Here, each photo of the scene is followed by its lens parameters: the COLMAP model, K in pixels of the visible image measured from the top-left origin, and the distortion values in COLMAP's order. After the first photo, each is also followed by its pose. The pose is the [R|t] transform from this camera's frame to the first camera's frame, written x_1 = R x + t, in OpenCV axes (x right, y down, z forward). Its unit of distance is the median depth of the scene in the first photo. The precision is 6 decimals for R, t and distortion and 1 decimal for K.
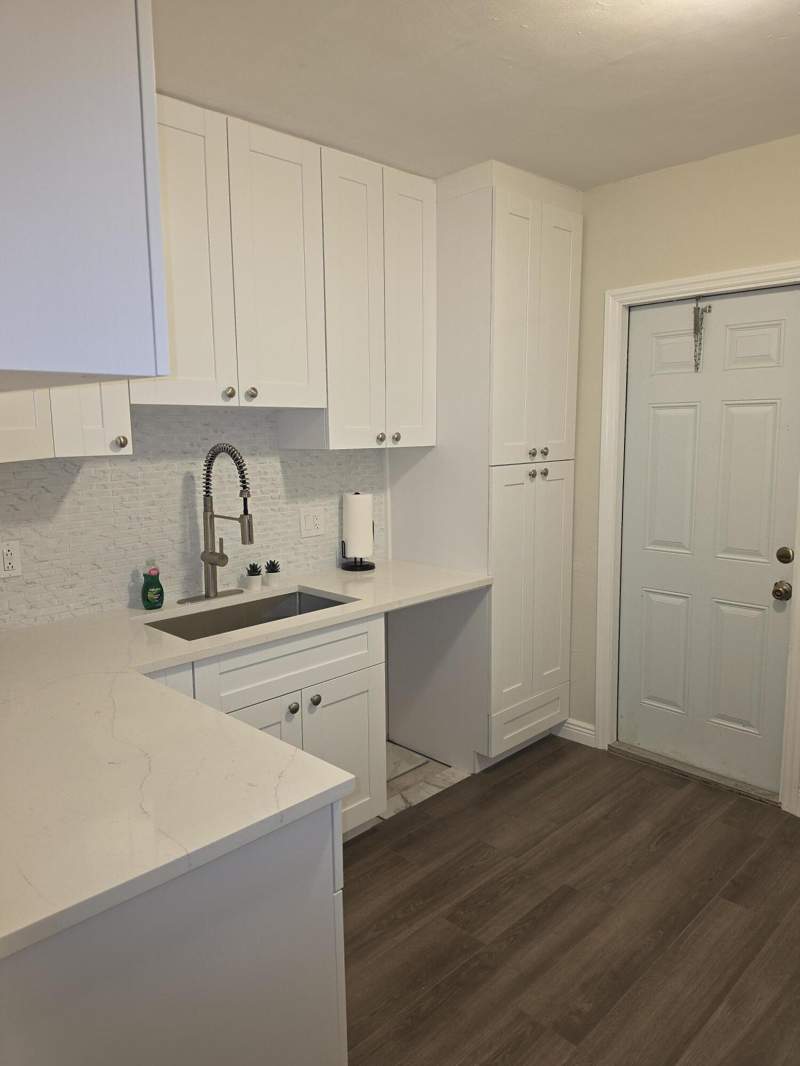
lens RADIAL K [[735.4, 0, 400.0], [0, 735.4, 533.0], [0, 0, 1]] dist [0.052917, -0.062313]
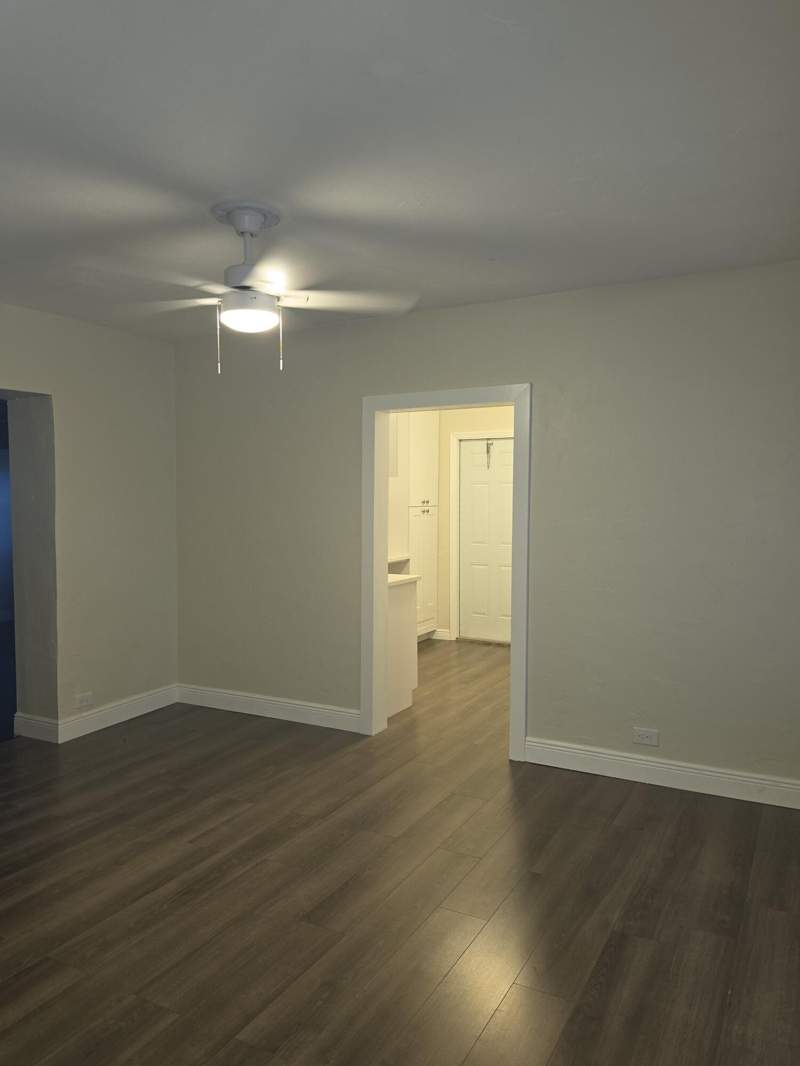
lens RADIAL K [[766.7, 0, 406.6], [0, 766.7, 532.1], [0, 0, 1]] dist [0.093327, -0.128942]
pose [[0.951464, -0.002566, 0.307749, -0.622269], [0.031656, 0.995478, -0.089568, 0.201870], [-0.306127, 0.094963, 0.947242, -1.263347]]
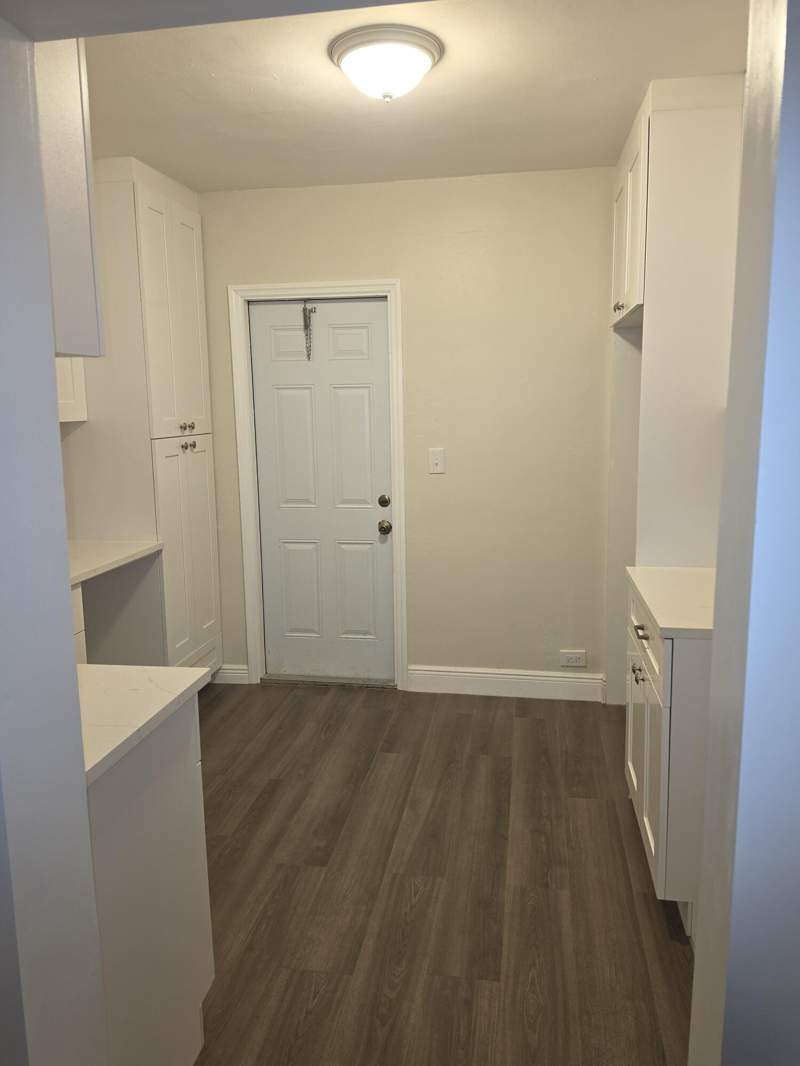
lens RADIAL K [[766.7, 0, 406.6], [0, 766.7, 532.1], [0, 0, 1]] dist [0.093327, -0.128942]
pose [[0.804884, -0.094775, 0.585816, -0.256022], [0.087366, 0.995333, 0.040990, 0.031439], [-0.586966, 0.018188, 0.809407, -0.139624]]
